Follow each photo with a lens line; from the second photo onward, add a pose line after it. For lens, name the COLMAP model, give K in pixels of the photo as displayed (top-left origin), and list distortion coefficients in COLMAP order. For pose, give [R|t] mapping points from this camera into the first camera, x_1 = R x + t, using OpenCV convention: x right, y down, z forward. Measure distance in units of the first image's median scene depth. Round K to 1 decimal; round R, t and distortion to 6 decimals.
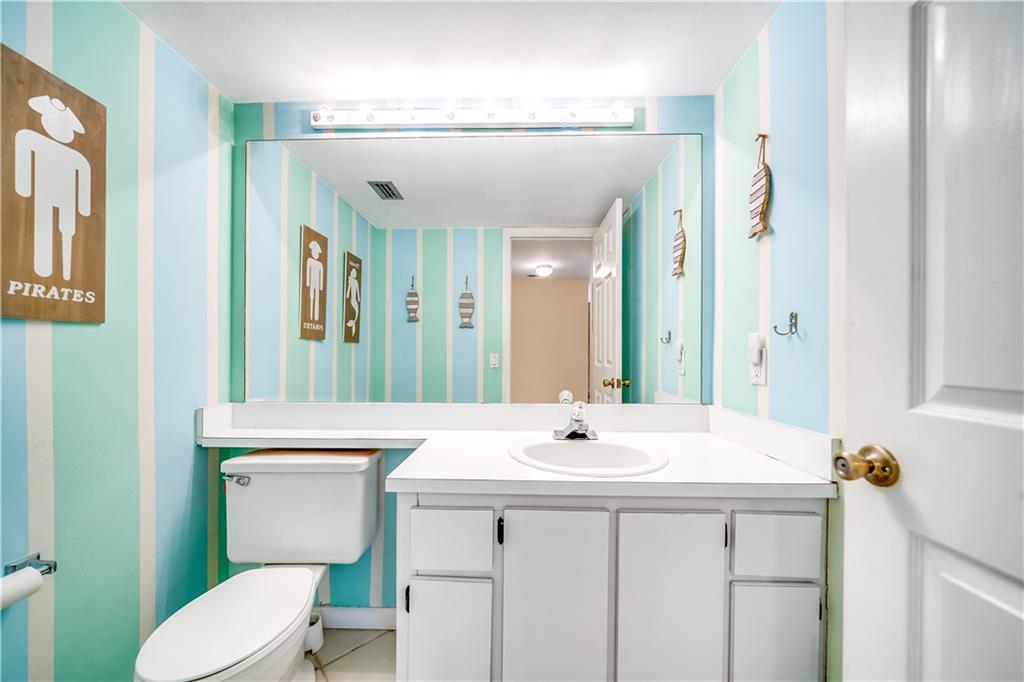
lens RADIAL K [[356.3, 0, 511.5], [0, 356.3, 349.1], [0, 0, 1]] dist [-0.006307, 0.000555]
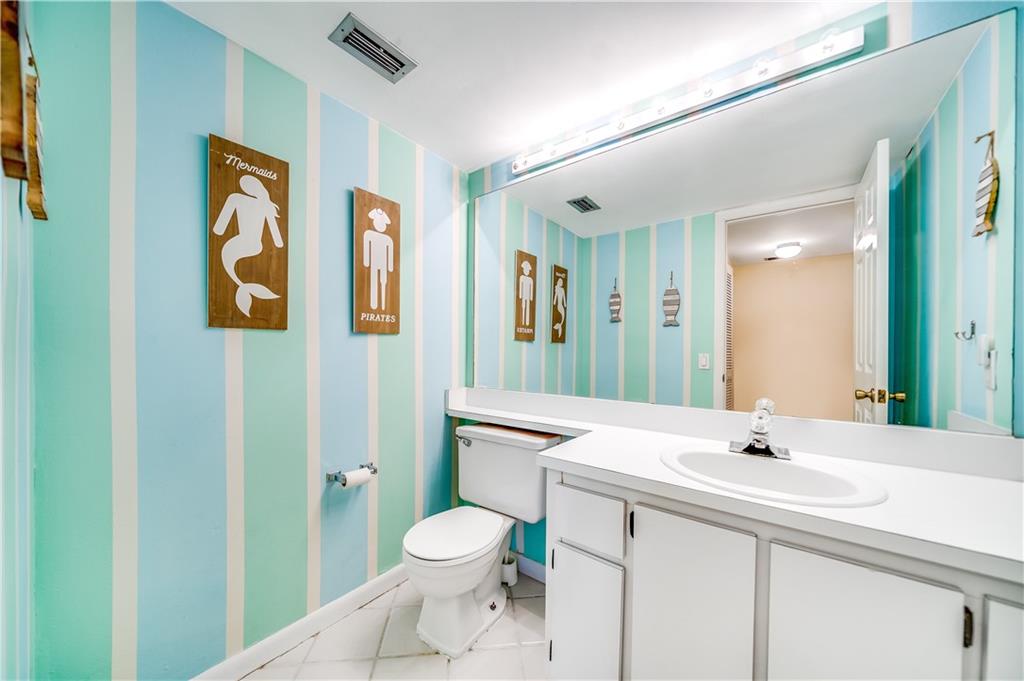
lens RADIAL K [[356.3, 0, 514.6], [0, 356.3, 345.7], [0, 0, 1]] dist [-0.006307, 0.000555]
pose [[0.809127, -0.005170, -0.587611, 0.192704], [0.001656, 0.999977, -0.006519, -0.003289], [0.587631, 0.004301, 0.809118, -0.029038]]
